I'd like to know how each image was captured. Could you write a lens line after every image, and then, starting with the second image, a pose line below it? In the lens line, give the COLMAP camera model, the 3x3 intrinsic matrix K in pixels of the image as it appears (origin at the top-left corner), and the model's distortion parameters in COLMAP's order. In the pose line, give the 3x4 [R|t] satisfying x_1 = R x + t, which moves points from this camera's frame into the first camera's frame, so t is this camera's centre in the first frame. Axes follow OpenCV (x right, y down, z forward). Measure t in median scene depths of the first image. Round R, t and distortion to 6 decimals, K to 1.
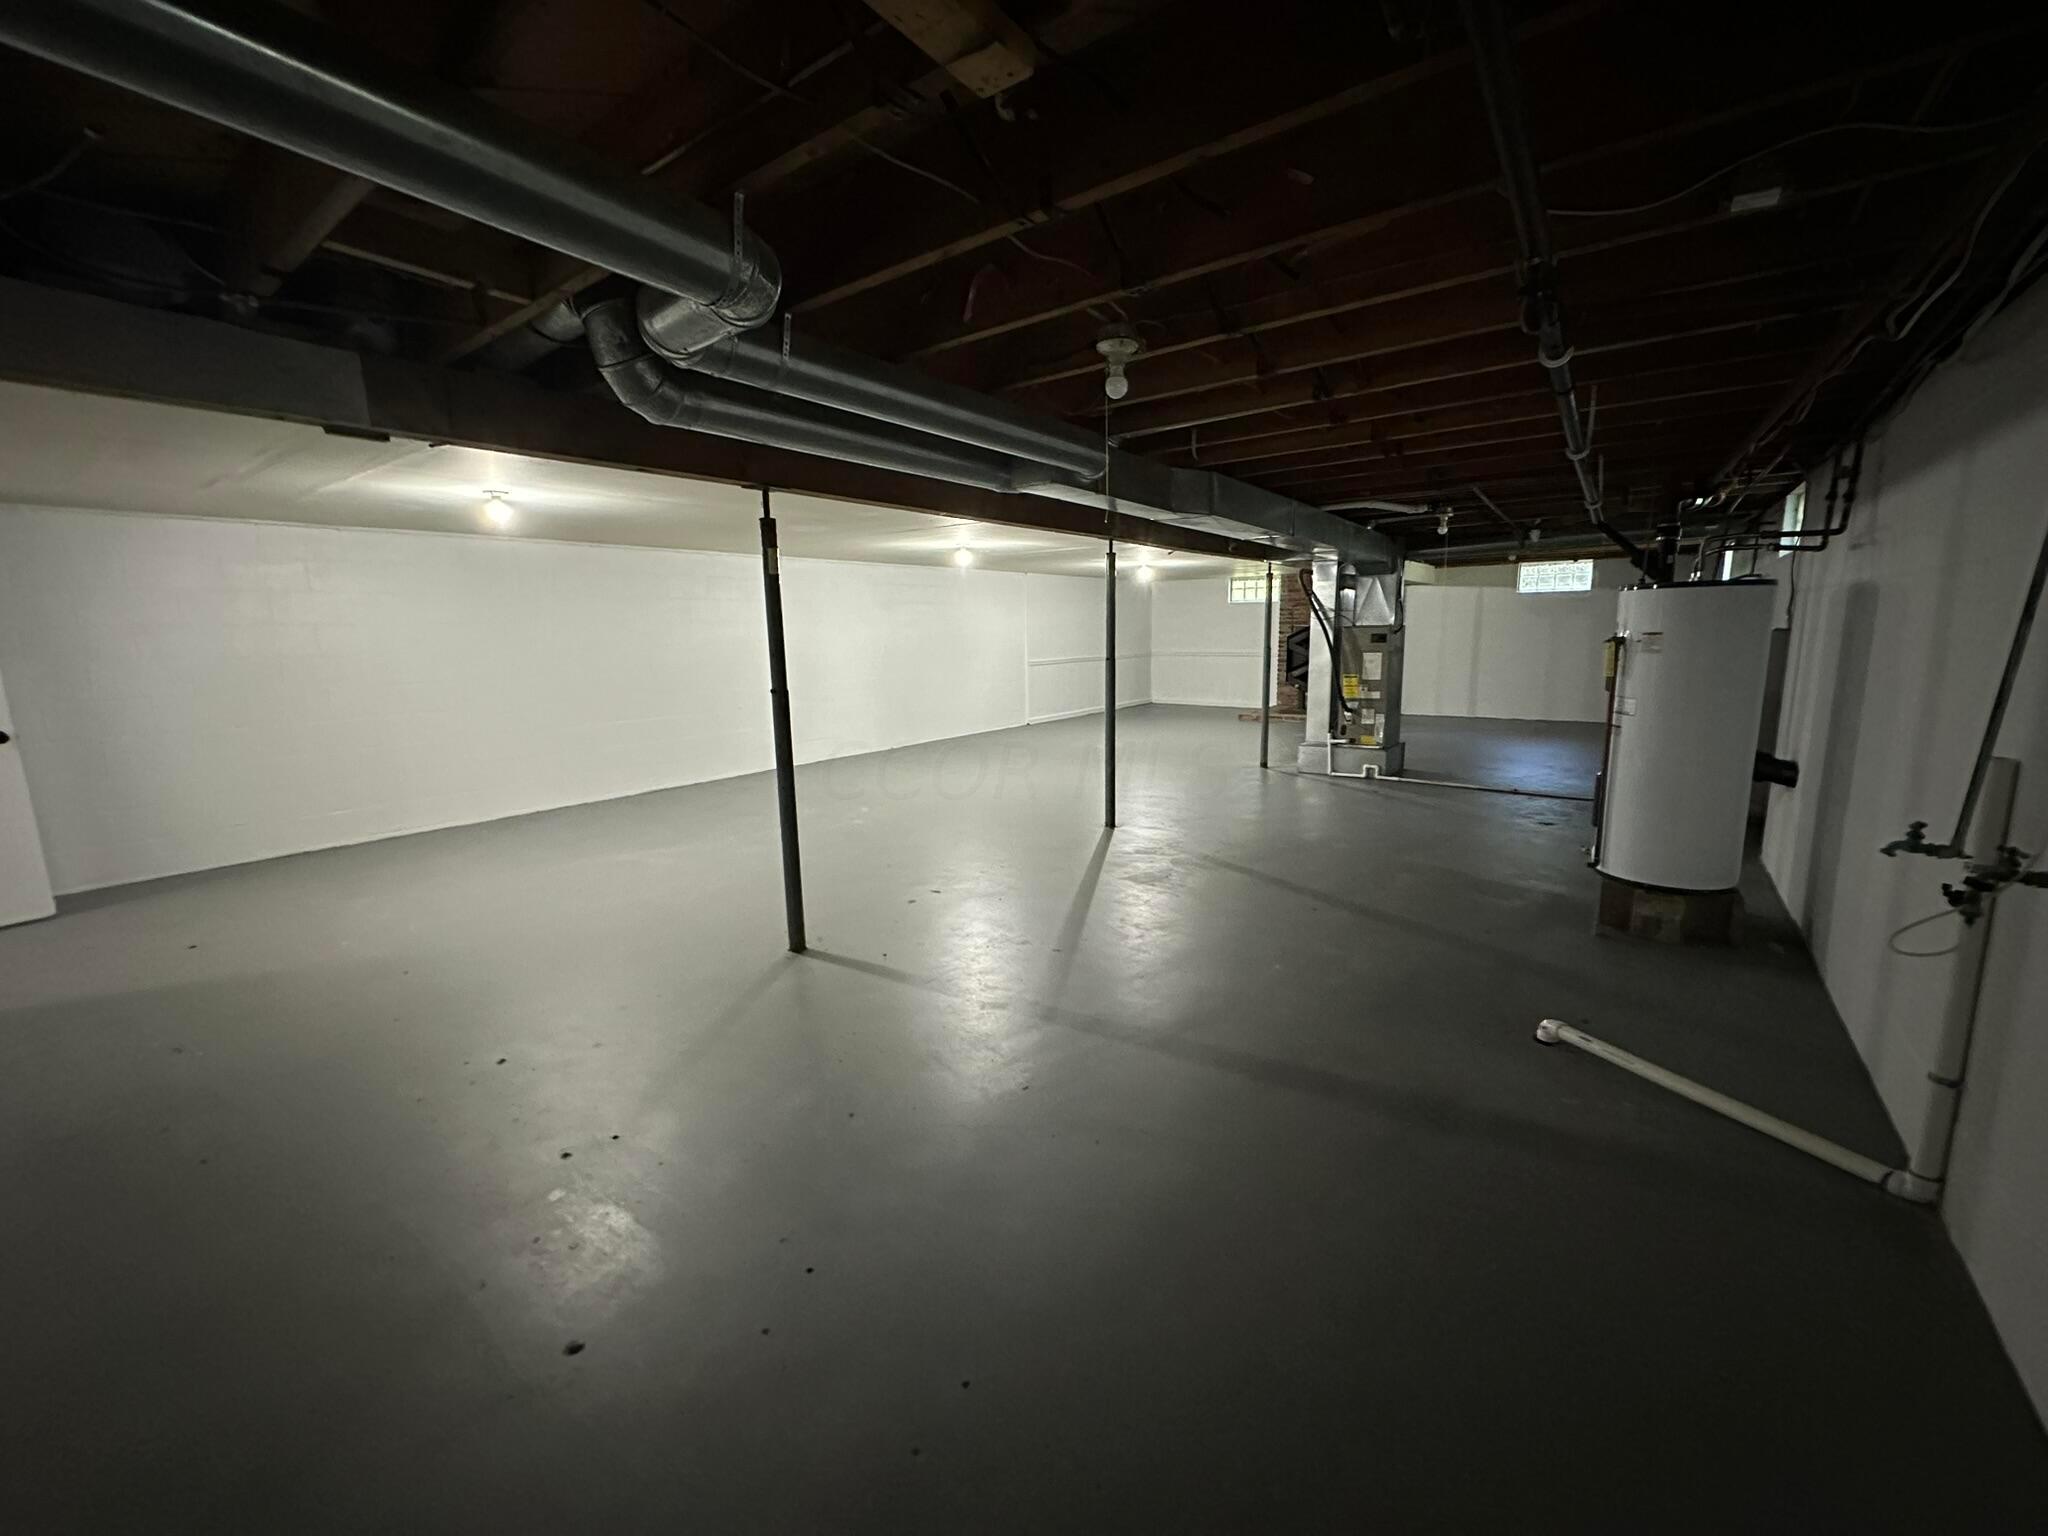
lens RADIAL K [[815.4, 0, 1027.0], [0, 815.4, 767.7], [0, 0, 1]] dist [0.000858, 0.000114]
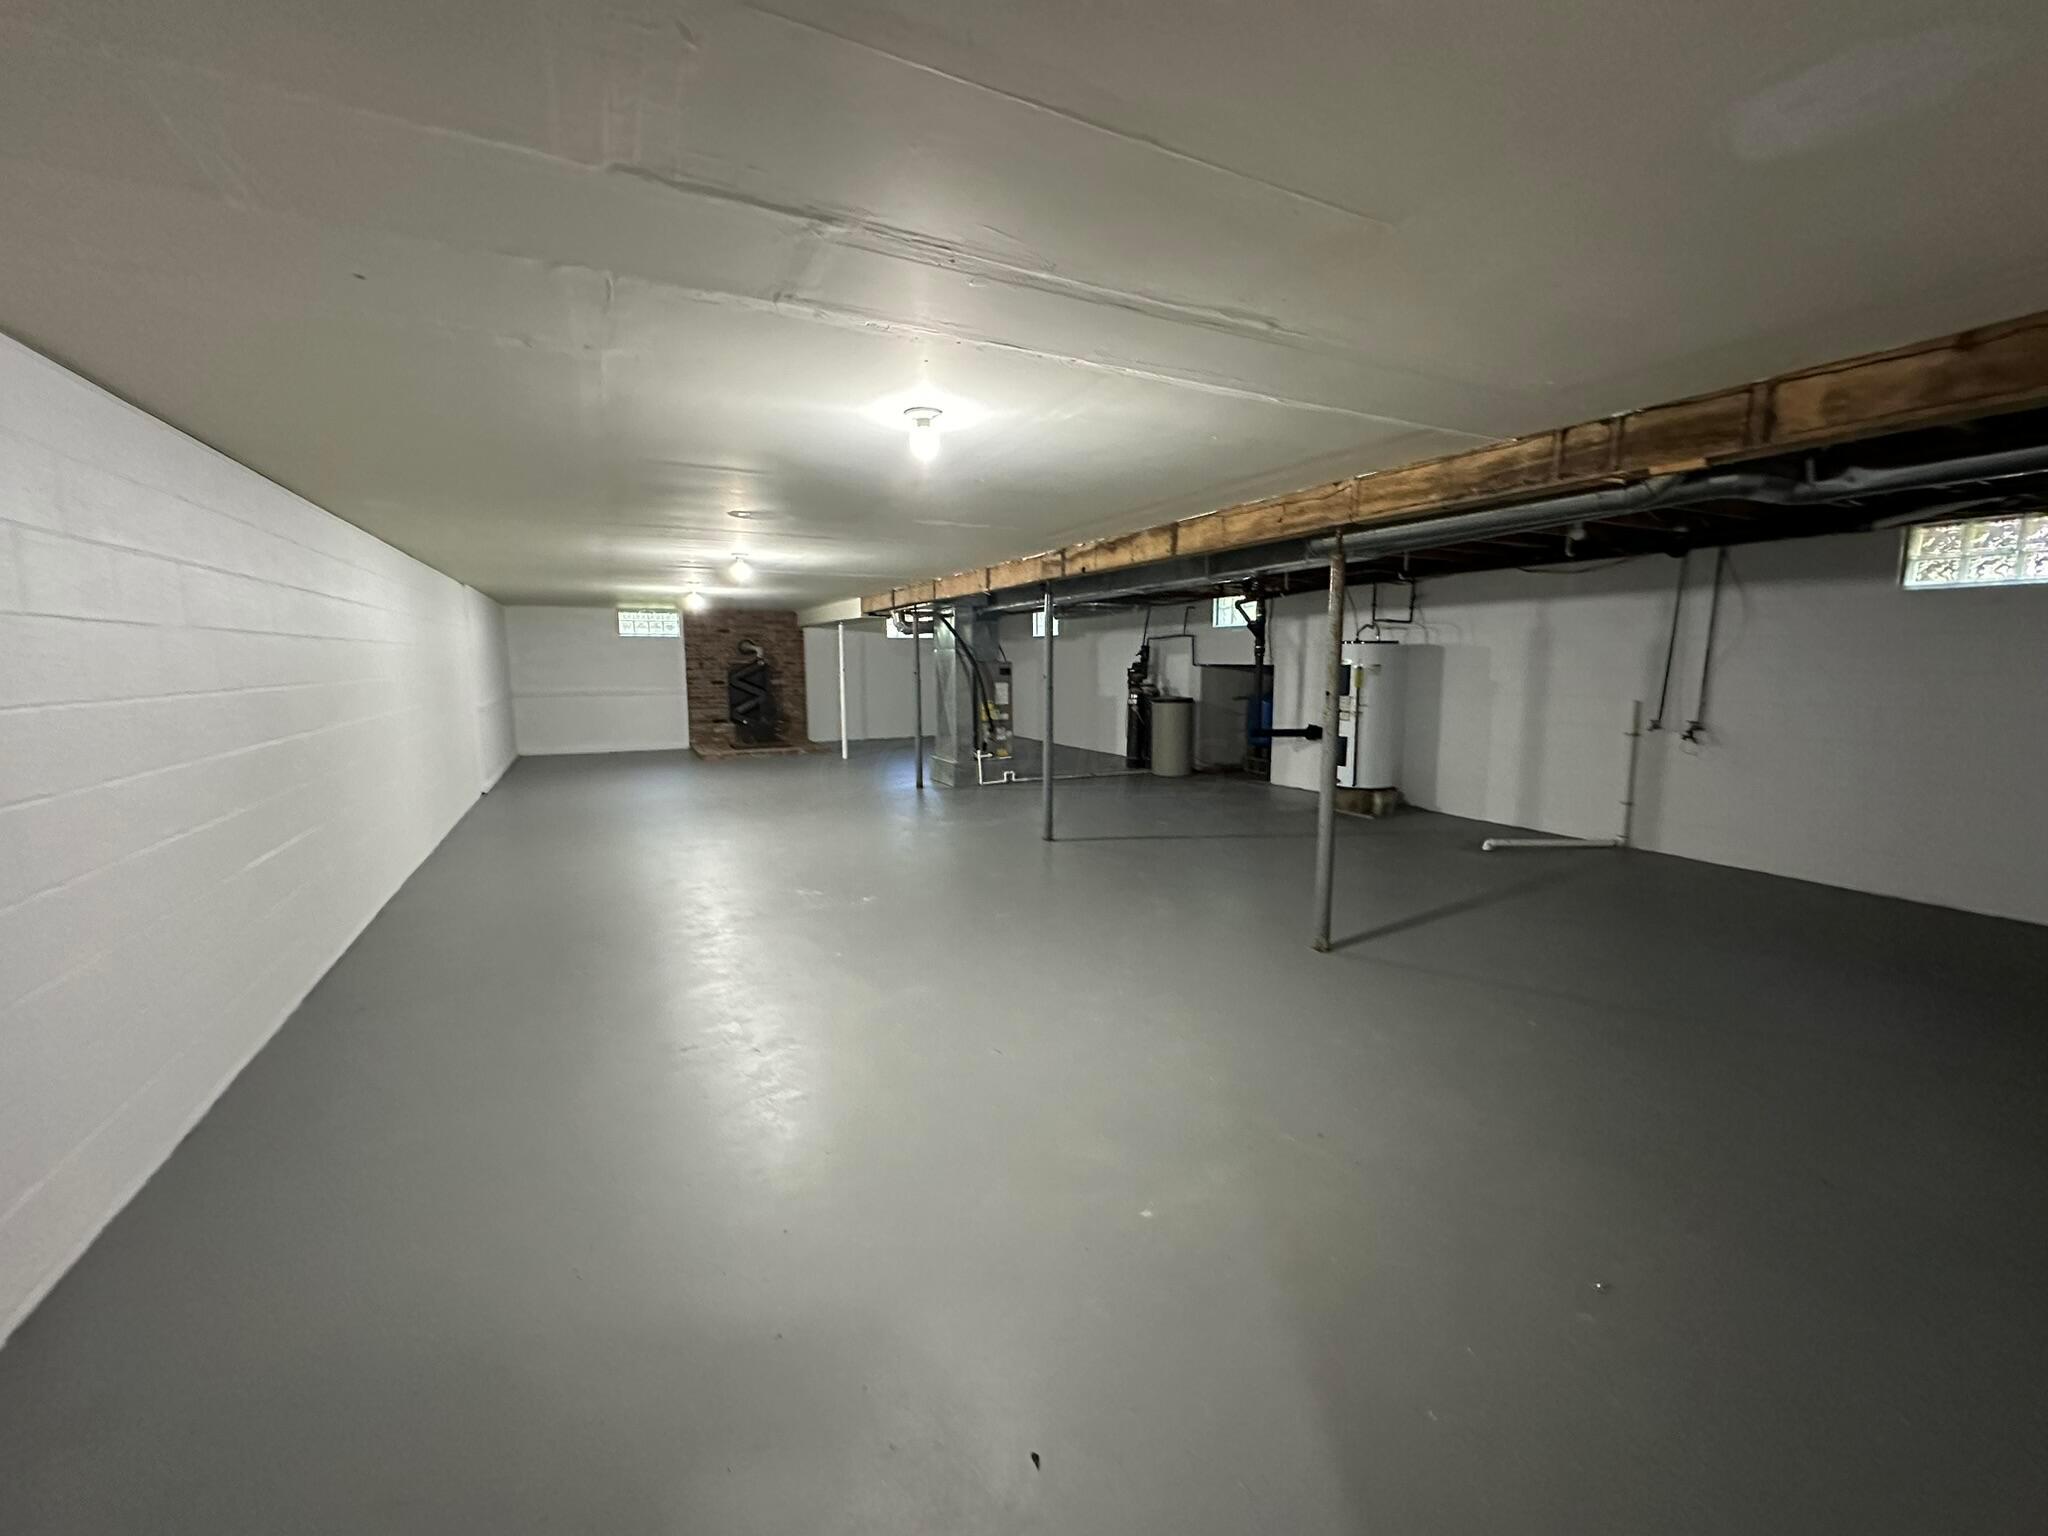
lens RADIAL K [[815.4, 0, 1027.0], [0, 815.4, 767.7], [0, 0, 1]] dist [0.000858, 0.000114]
pose [[0.437493, -0.103667, 0.893226, -0.675871], [0.150483, 0.987765, 0.040934, -0.056748], [-0.886541, 0.116507, 0.447740, 0.413666]]
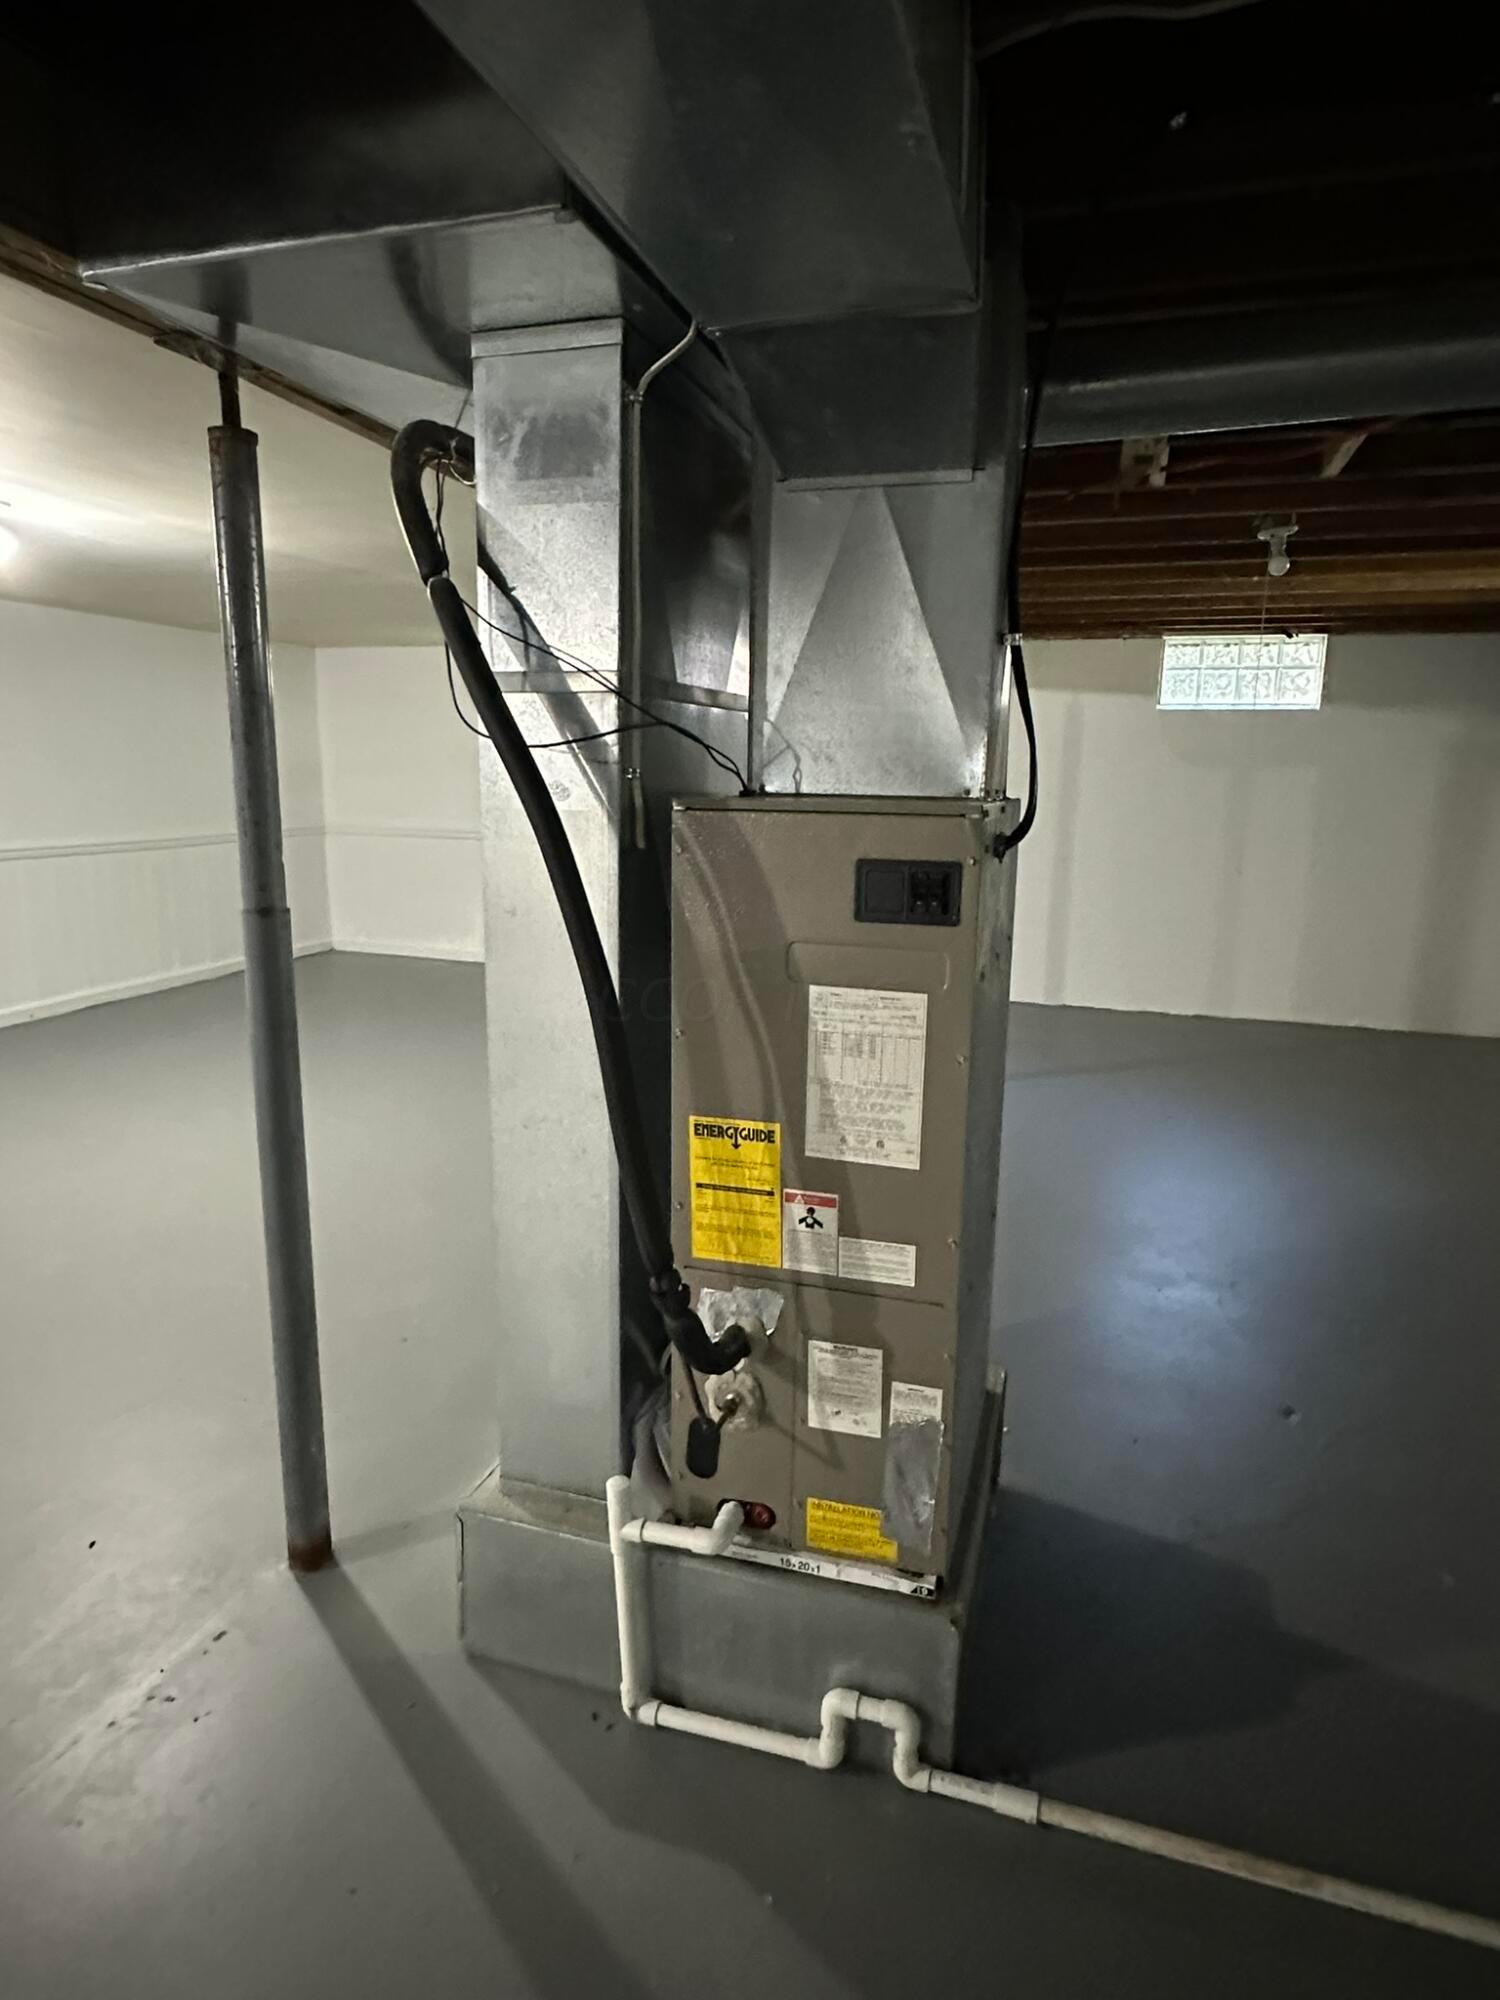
lens RADIAL K [[1115.2, 0, 750.0], [0, 1115.2, 1000.0], [0, 0, 1]] dist [-0.004990, -0.001974]
pose [[0.945884, -0.035779, 0.322525, 0.333943], [0.023573, 0.998853, 0.041674, -0.145178], [-0.323646, -0.031816, 0.945643, 0.804129]]
